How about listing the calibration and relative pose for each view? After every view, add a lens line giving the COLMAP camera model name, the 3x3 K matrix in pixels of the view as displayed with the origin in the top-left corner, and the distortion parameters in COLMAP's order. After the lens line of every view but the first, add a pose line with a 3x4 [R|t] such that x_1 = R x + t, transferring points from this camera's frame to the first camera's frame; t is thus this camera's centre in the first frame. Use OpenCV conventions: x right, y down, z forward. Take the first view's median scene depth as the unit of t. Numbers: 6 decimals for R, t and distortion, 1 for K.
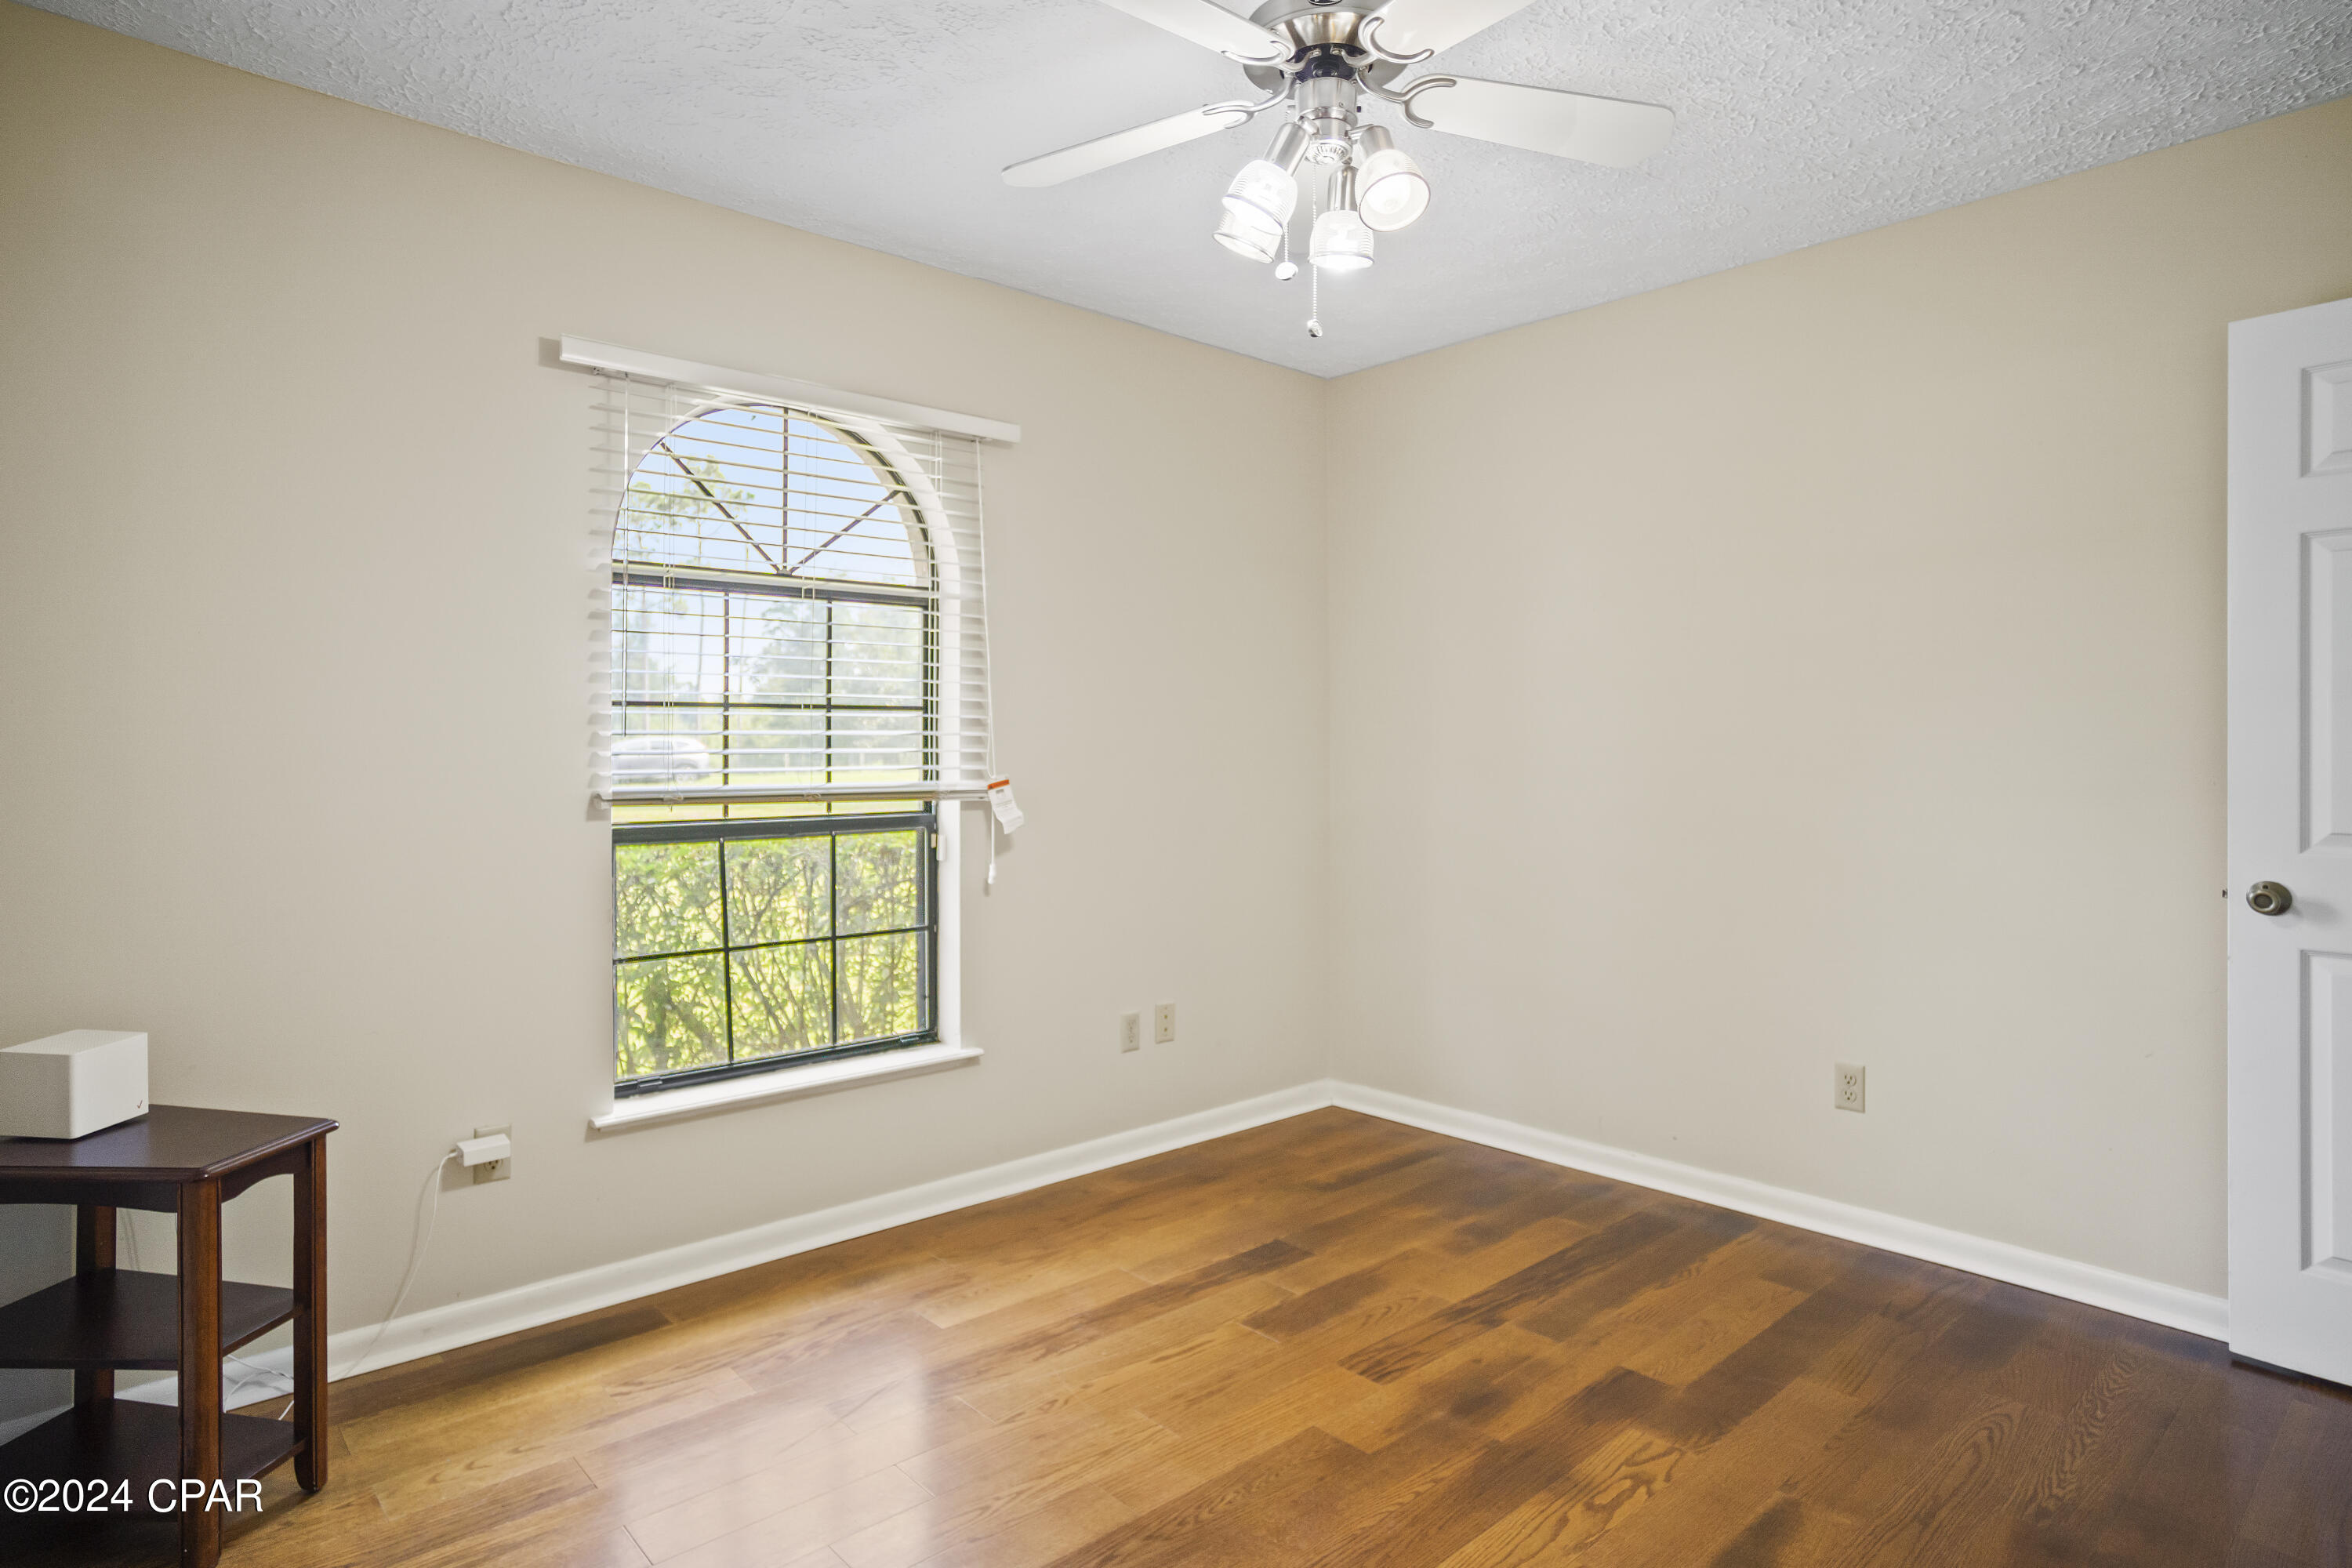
lens RADIAL K [[1280.4, 0, 1162.0], [0, 1280.4, 734.8], [0, 0, 1]] dist [-0.058914, 0.035813]
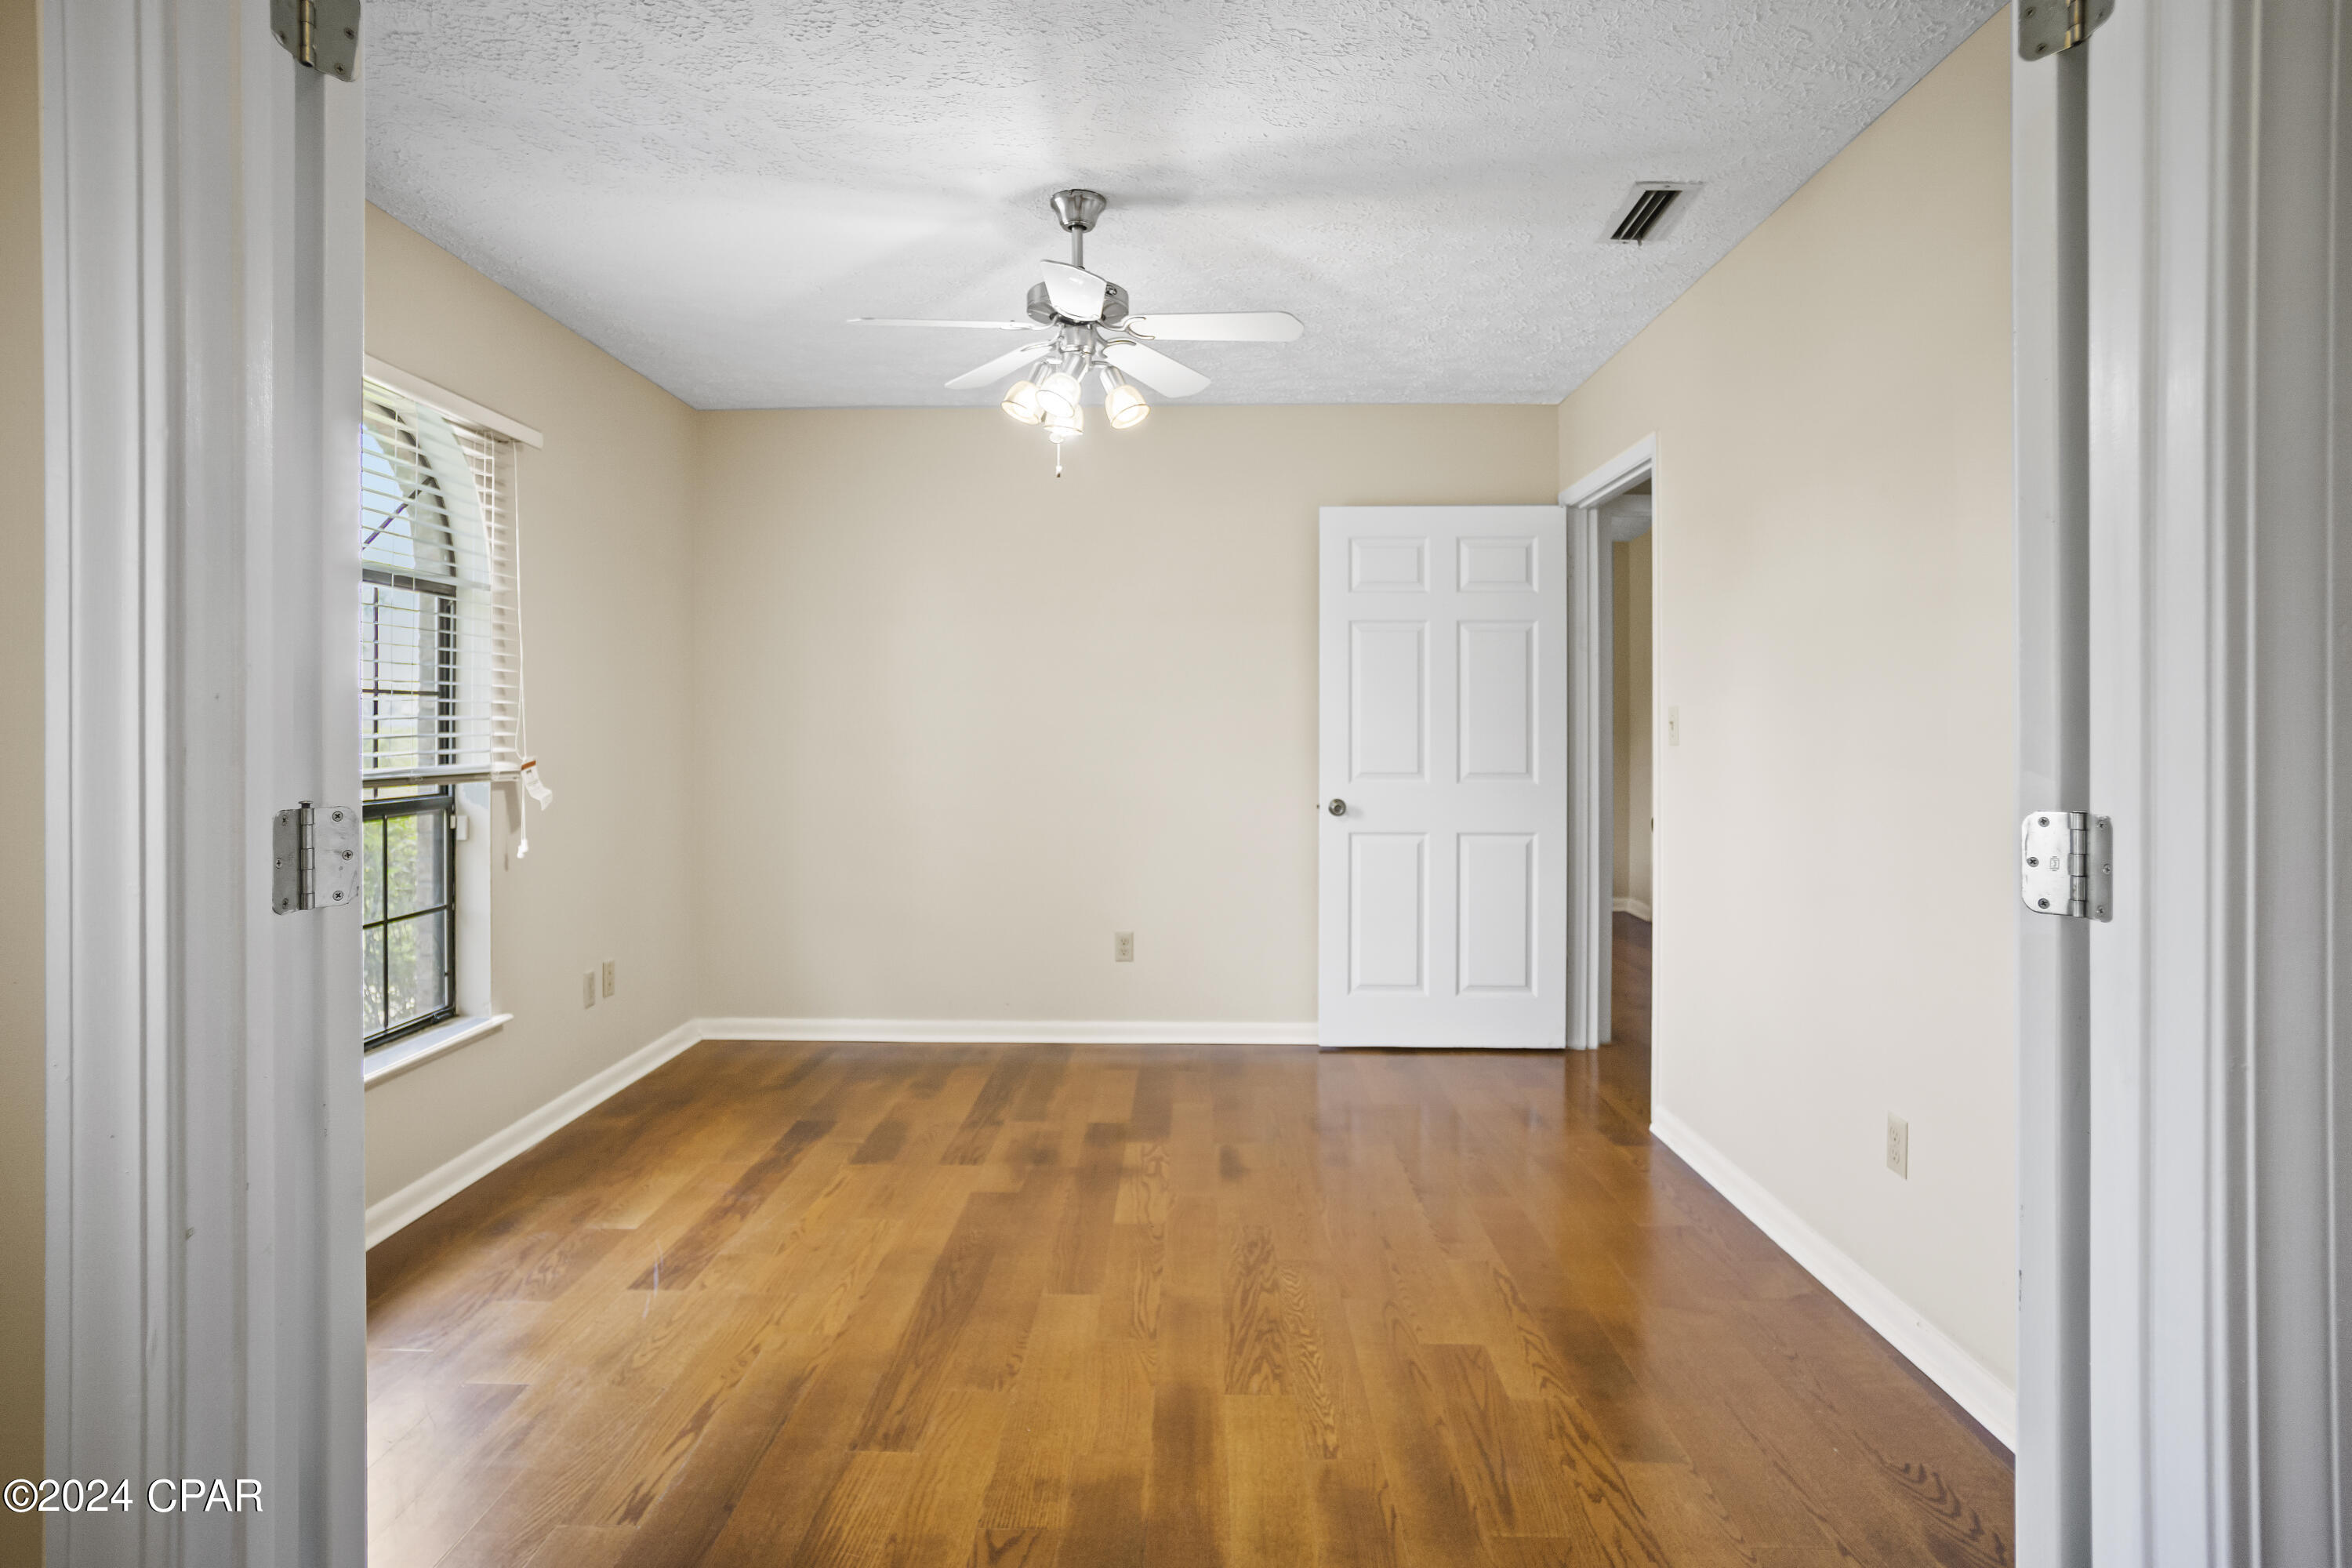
lens RADIAL K [[1280.4, 0, 1162.0], [0, 1280.4, 734.8], [0, 0, 1]] dist [-0.058914, 0.035813]
pose [[0.690615, -0.006676, 0.723192, -0.550278], [-0.005143, 0.999887, 0.014141, -0.005005], [-0.723204, -0.013486, 0.690503, -0.122462]]
